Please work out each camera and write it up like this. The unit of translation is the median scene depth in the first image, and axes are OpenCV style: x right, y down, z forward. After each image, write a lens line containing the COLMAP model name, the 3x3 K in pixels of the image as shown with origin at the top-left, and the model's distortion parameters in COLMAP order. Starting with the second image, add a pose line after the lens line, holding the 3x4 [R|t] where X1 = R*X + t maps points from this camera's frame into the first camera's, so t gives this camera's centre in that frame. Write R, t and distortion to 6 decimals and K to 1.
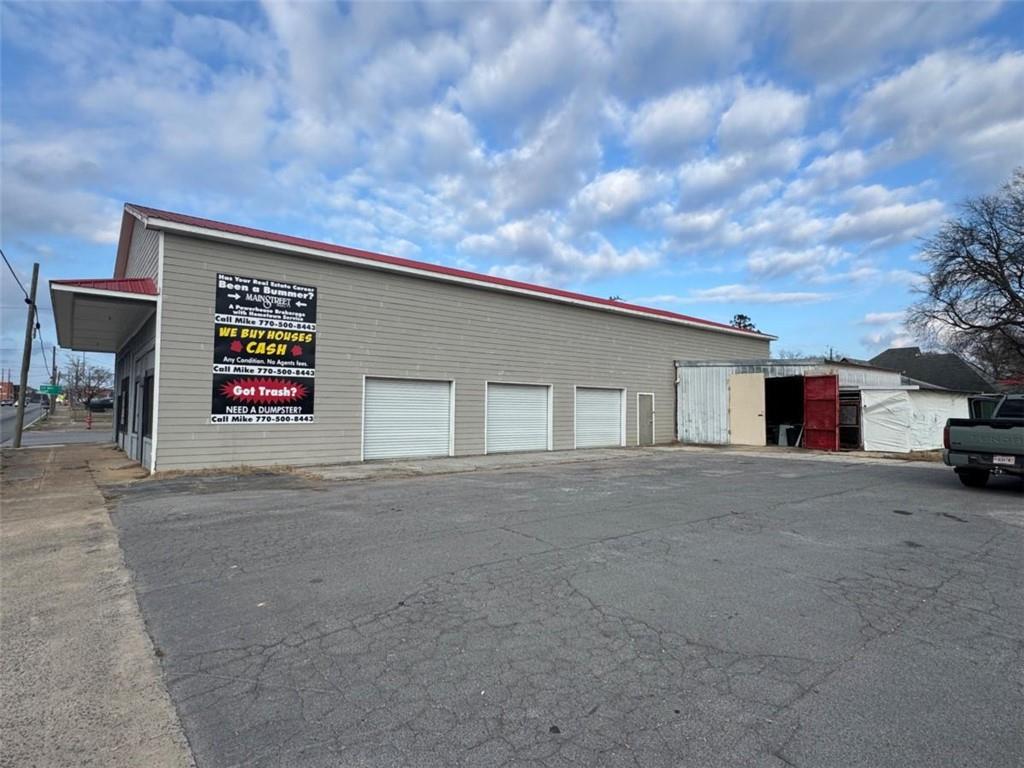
lens RADIAL K [[572.9, 0, 525.2], [0, 572.9, 379.8], [0, 0, 1]] dist [-0.001804, 0.002444]
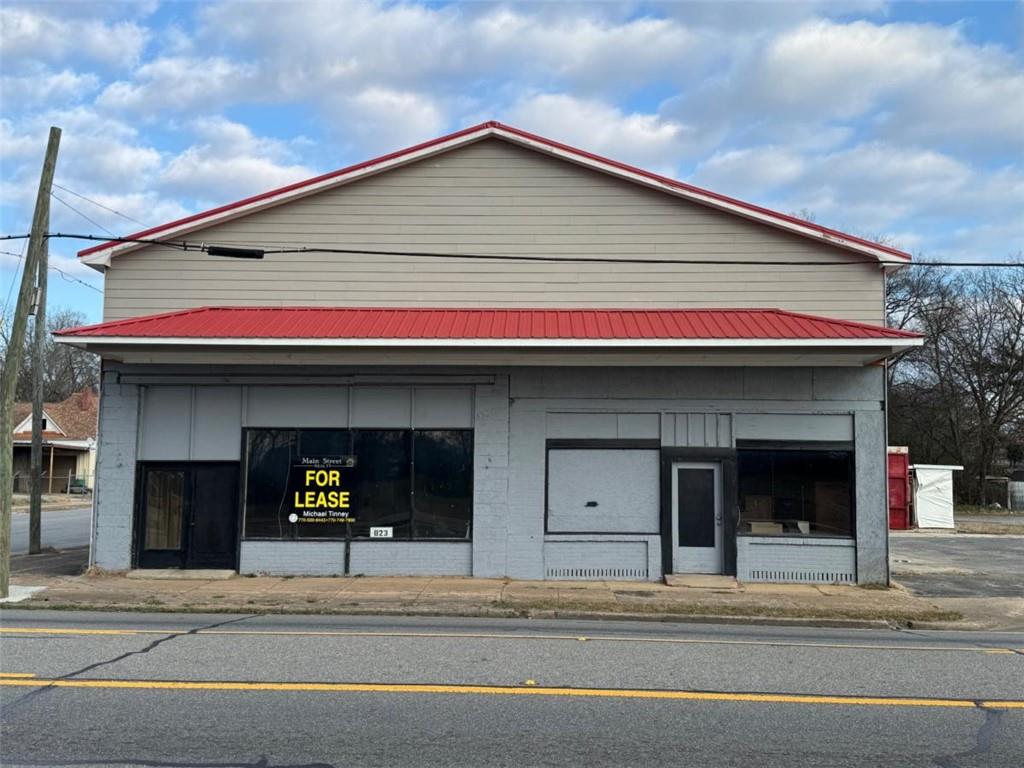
lens RADIAL K [[1017.5, 0, 503.9], [0, 1017.5, 391.4], [0, 0, 1]] dist [0.077311, 0.000000]
pose [[0.684424, 0.063713, 0.726295, -1.720889], [-0.045626, 0.997965, -0.044550, -0.005616], [-0.727655, -0.002646, 0.685938, 0.355054]]
